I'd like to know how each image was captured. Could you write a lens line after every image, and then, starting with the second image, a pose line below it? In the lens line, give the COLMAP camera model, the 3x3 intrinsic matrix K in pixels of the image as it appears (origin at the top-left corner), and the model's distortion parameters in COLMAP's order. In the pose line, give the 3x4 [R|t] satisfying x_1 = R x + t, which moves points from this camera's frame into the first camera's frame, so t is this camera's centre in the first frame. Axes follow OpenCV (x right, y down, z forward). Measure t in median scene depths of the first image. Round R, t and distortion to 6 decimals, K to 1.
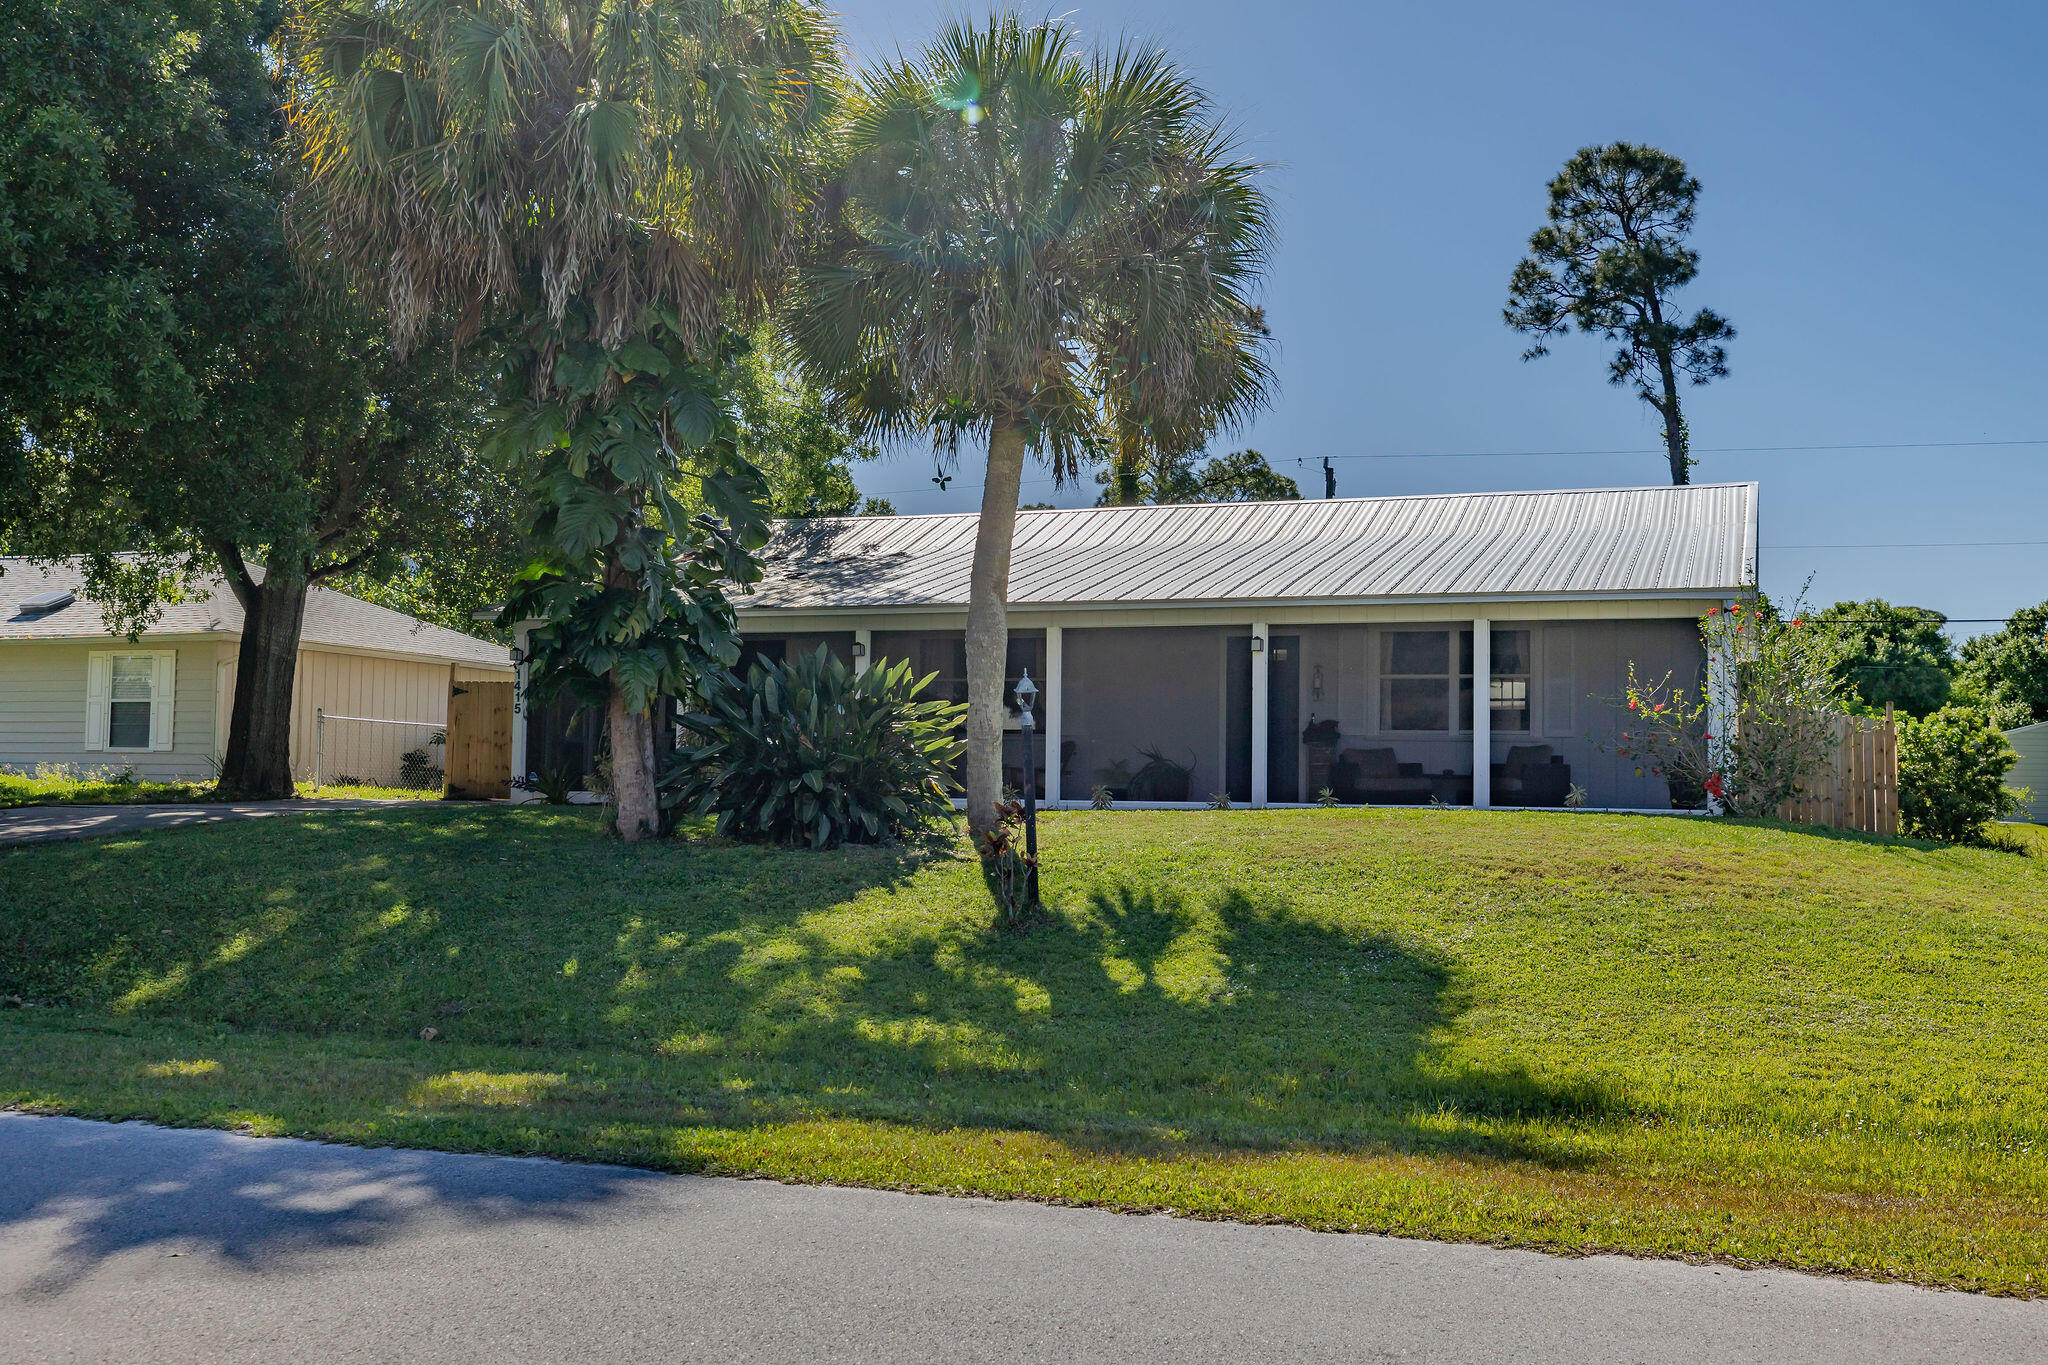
lens RADIAL K [[1948.4, 0, 1023.9], [0, 1948.4, 671.2], [0, 0, 1]] dist [-0.007645, 0.000000]
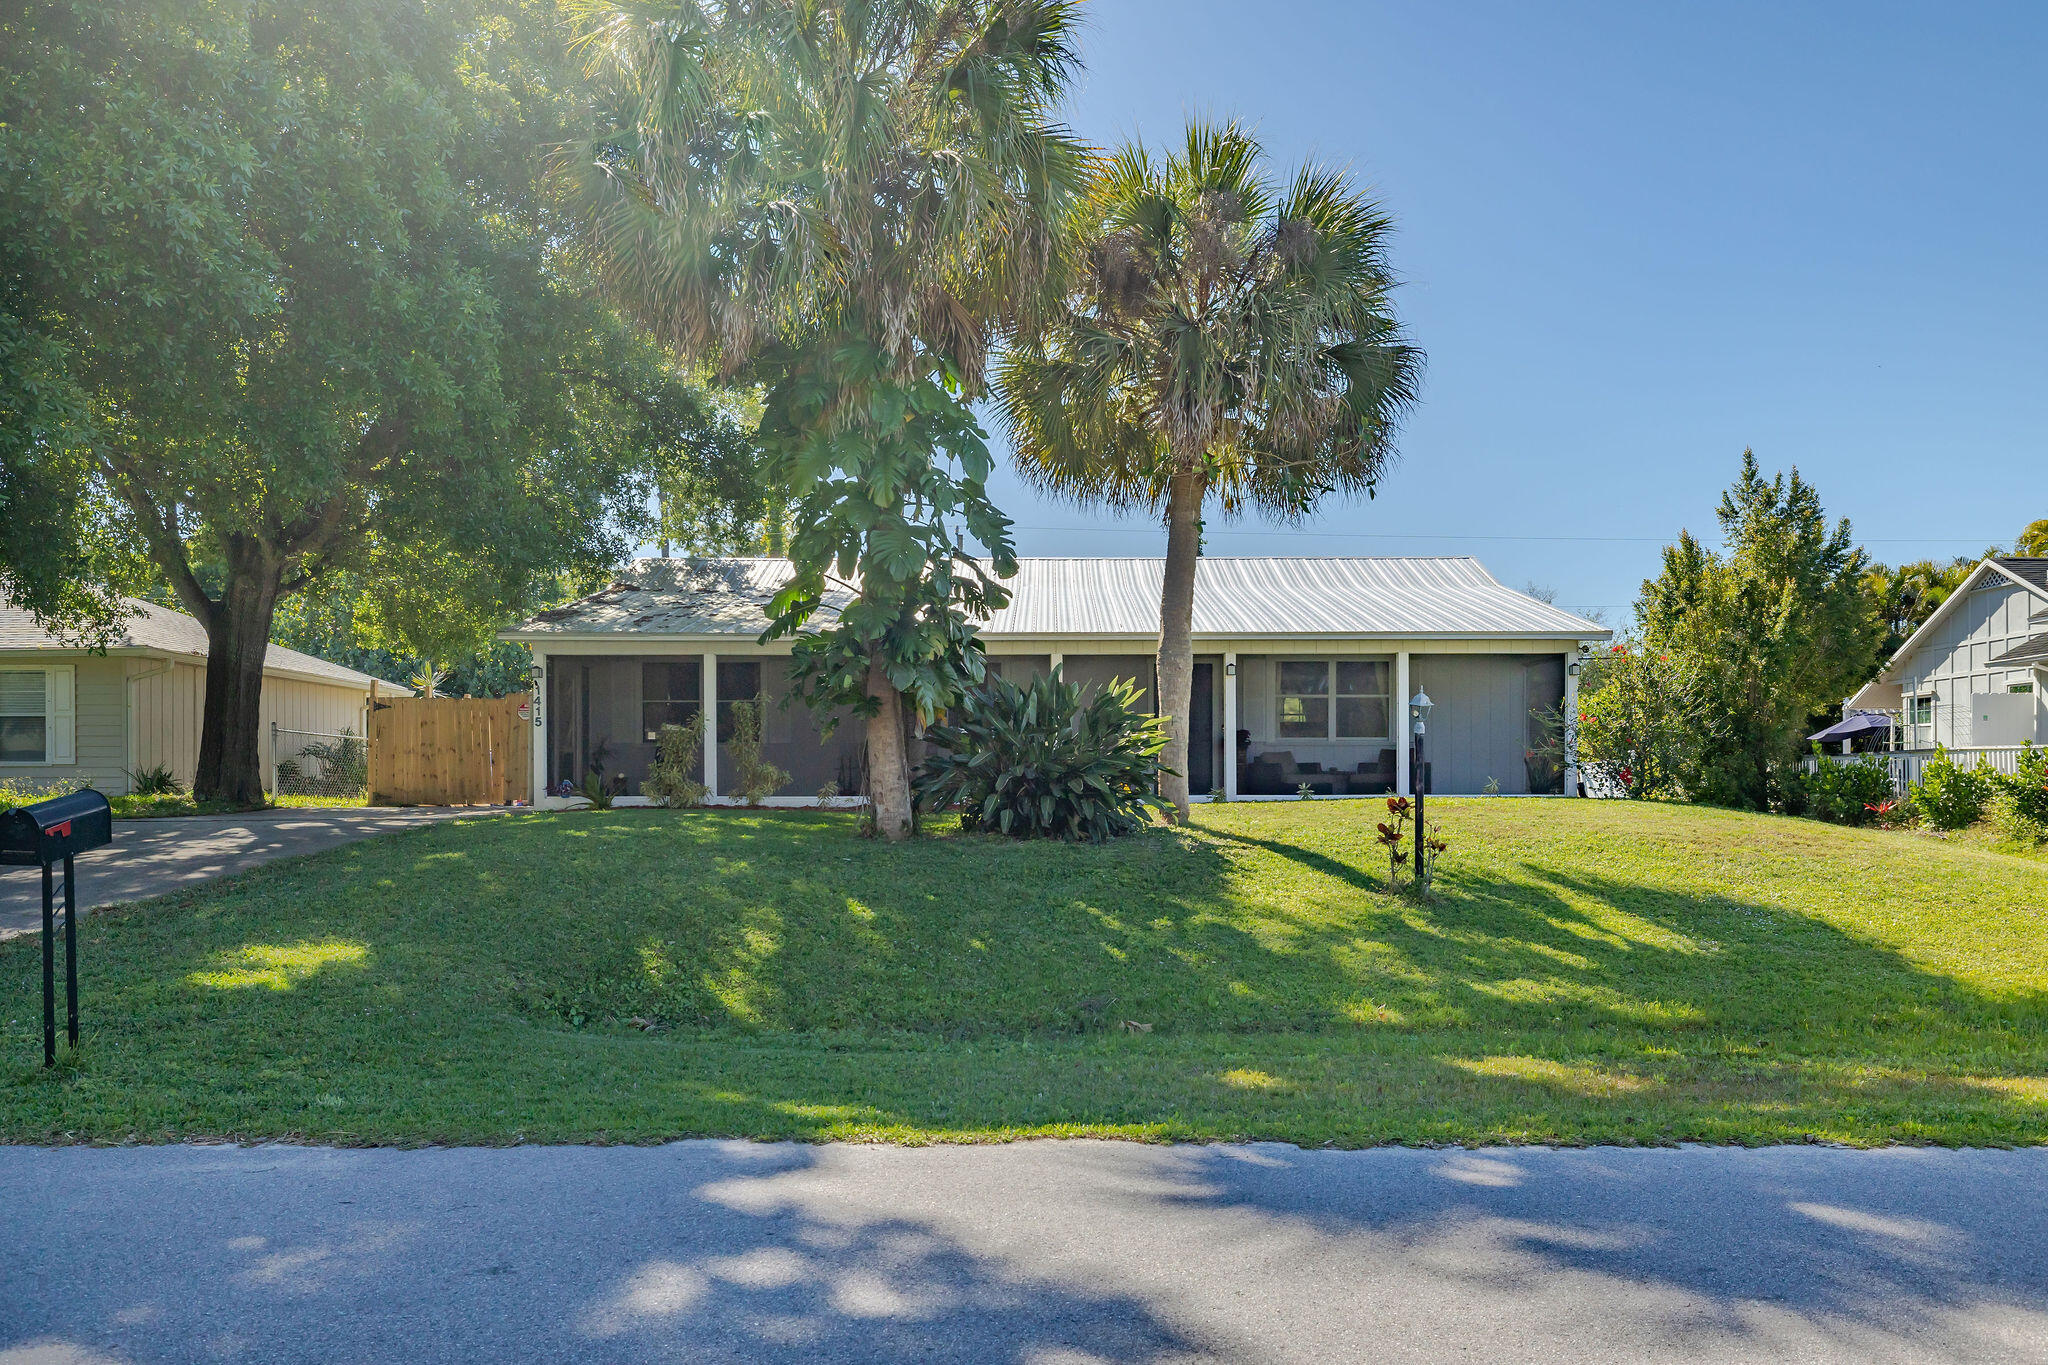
lens RADIAL K [[1548.6, 0, 1023.6], [0, 1548.6, 688.6], [0, 0, 1]] dist [-0.002156, 0.001569]
pose [[0.936865, 0.006308, 0.349635, -0.192232], [-0.005087, 0.999977, -0.004412, 0.001982], [-0.349655, 0.002355, 0.936876, 0.059228]]
